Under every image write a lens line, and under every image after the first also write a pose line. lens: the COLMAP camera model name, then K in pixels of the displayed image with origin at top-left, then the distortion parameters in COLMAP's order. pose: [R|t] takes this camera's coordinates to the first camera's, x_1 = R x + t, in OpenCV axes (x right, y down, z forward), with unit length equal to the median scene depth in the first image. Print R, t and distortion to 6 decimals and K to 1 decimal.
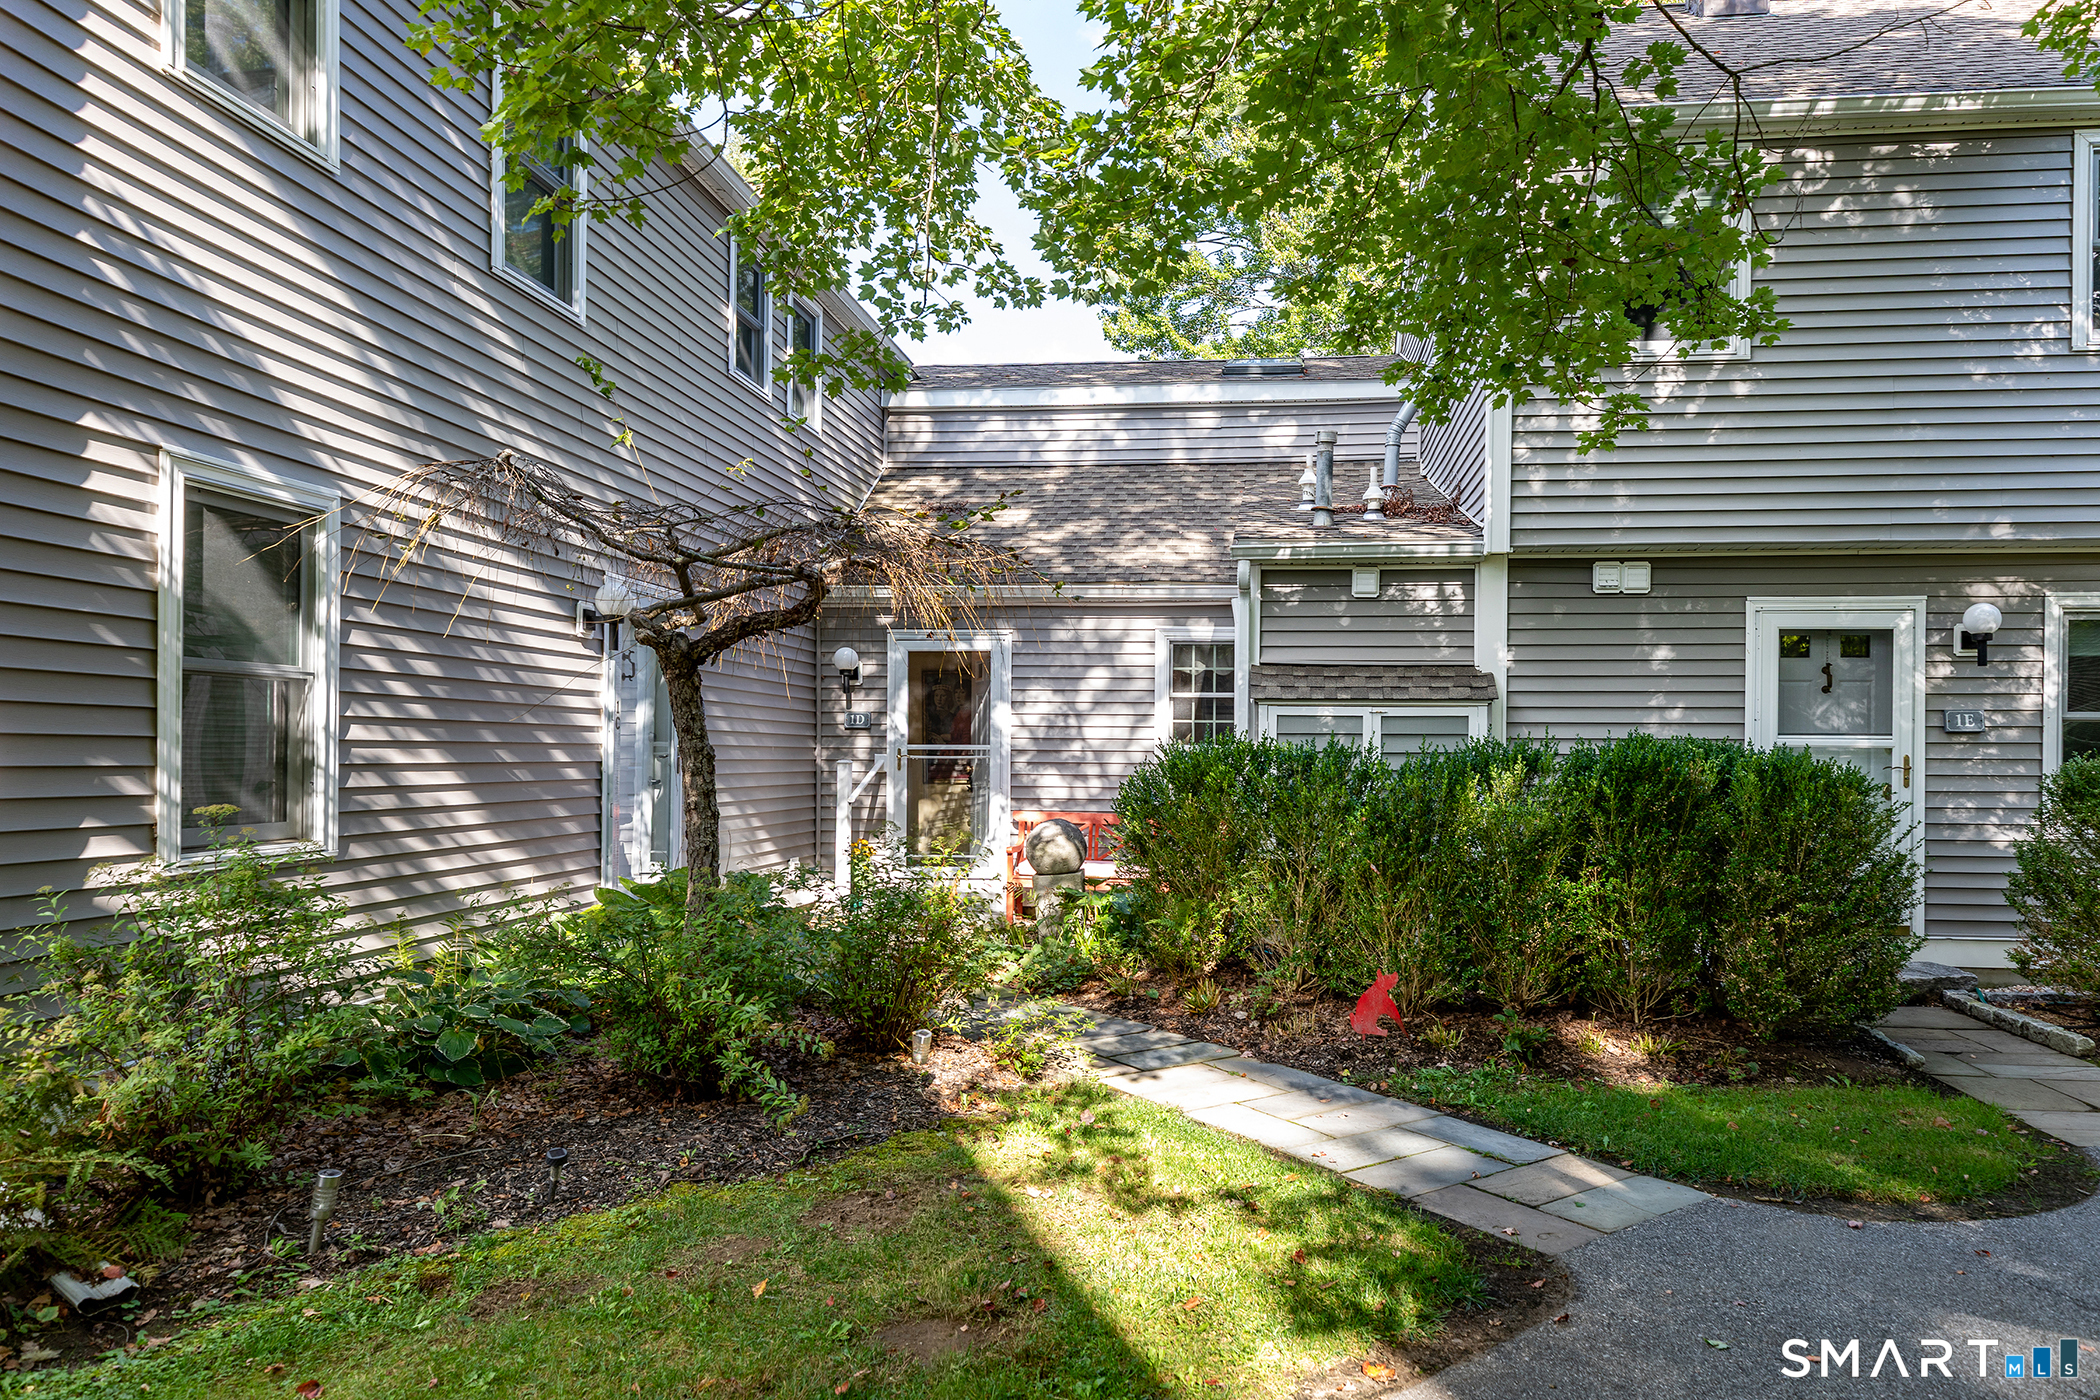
lens RADIAL K [[1071.9, 0, 1050.3], [0, 1071.9, 729.9], [0, 0, 1]] dist [0.000005, -0.000006]
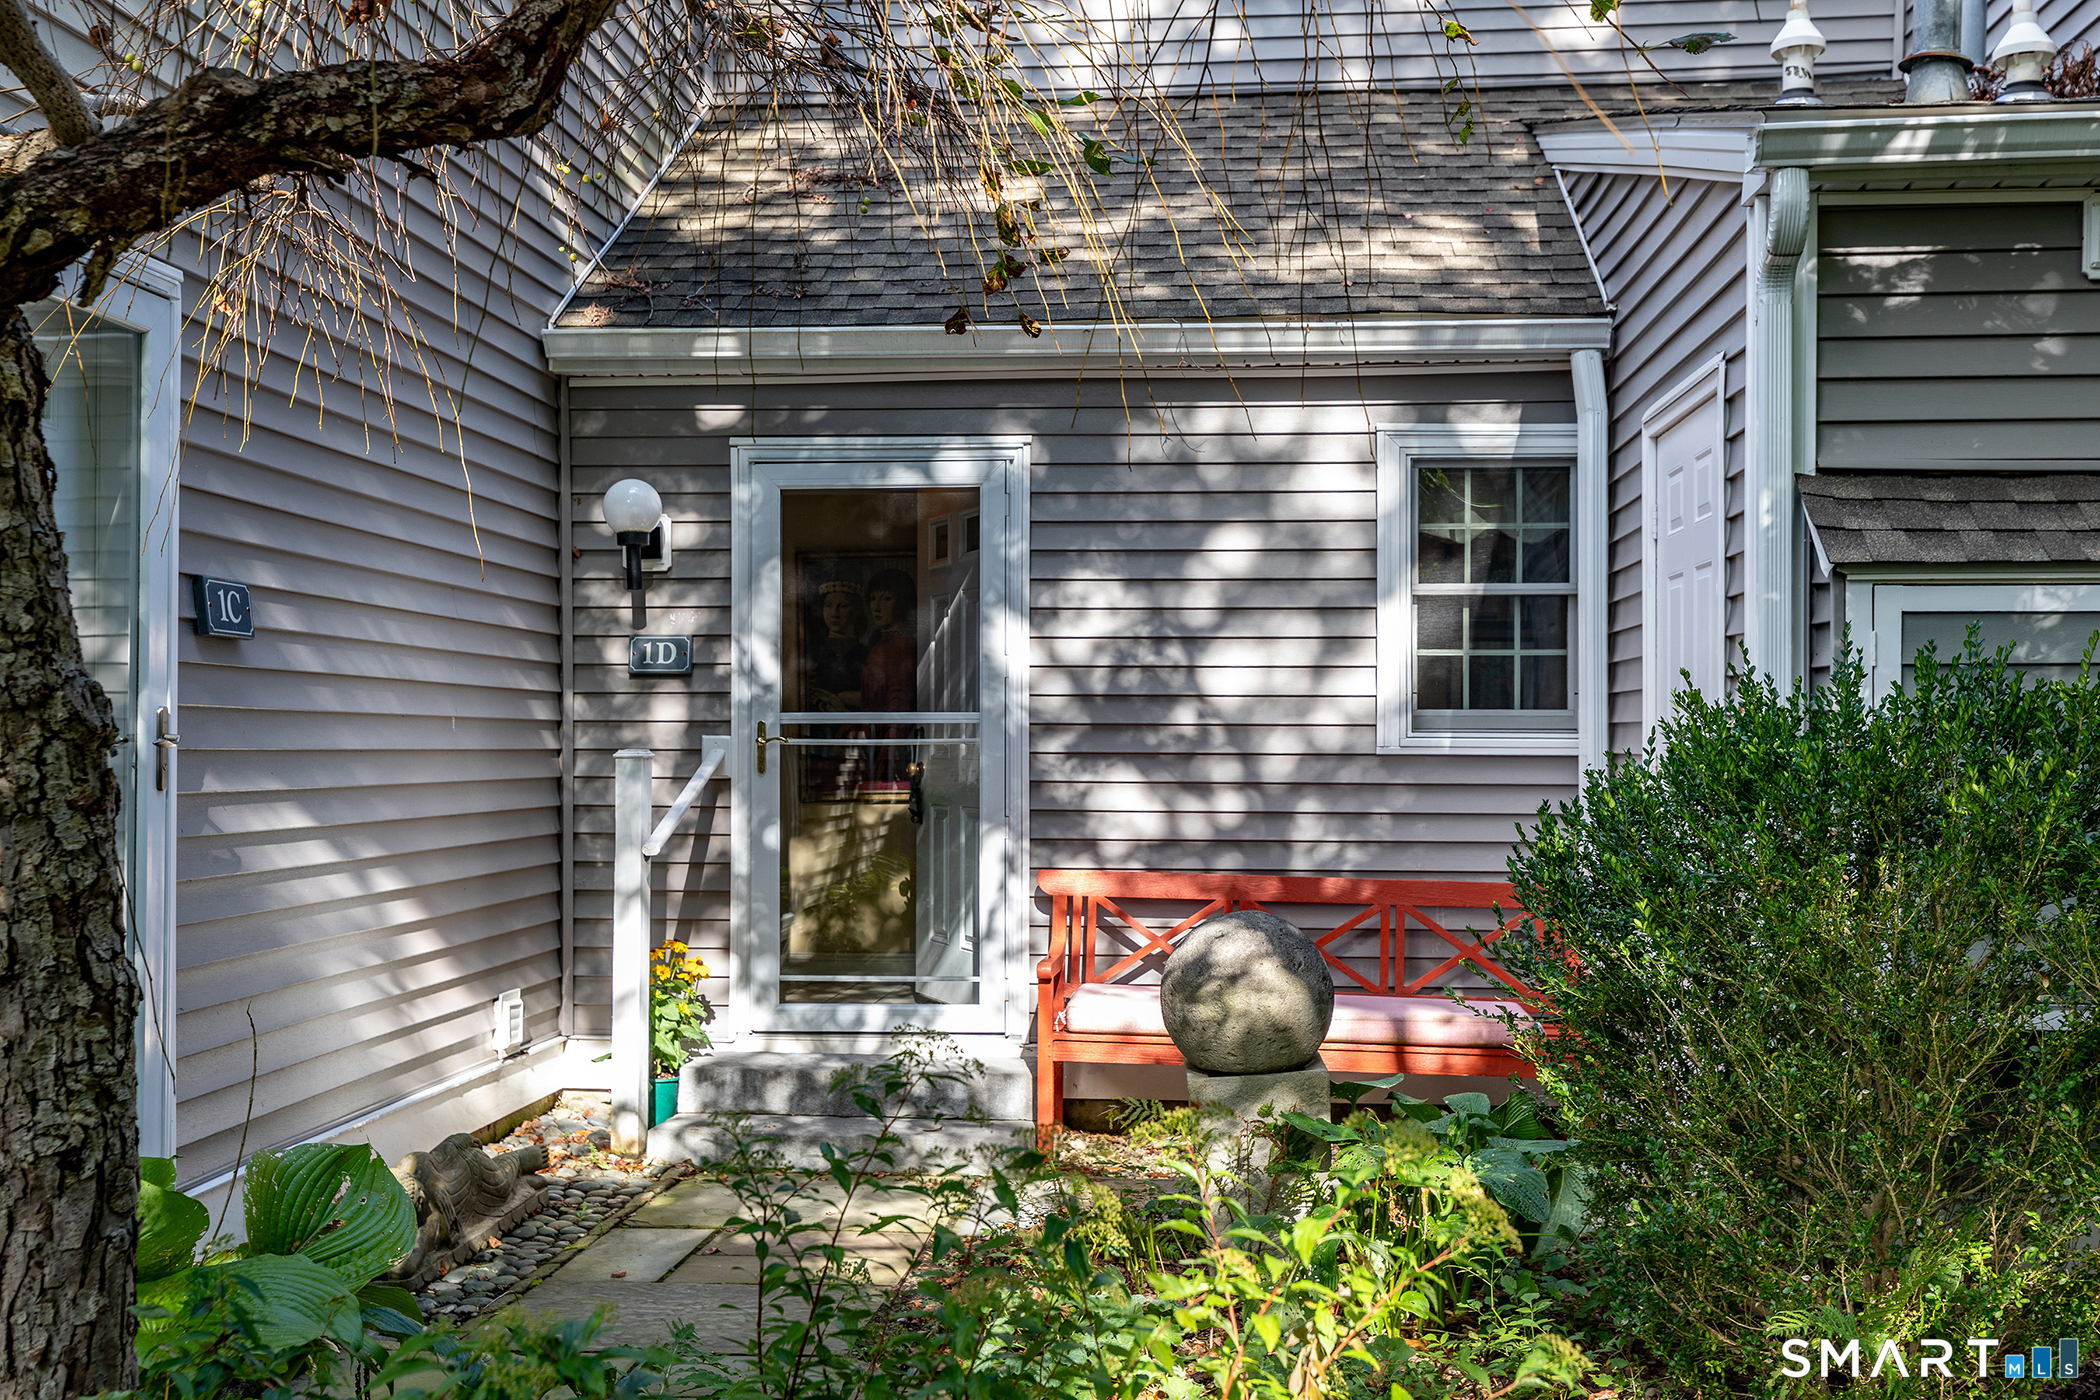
lens RADIAL K [[2261.9, 0, 1050.0], [0, 2261.9, 700.0], [0, 0, 1]] dist [0.011401, 0.016268]
pose [[0.999986, -0.005278, -0.000879, -0.027109], [0.005283, 0.999963, 0.006782, 0.003668], [0.000843, -0.006787, 0.999977, 0.119552]]
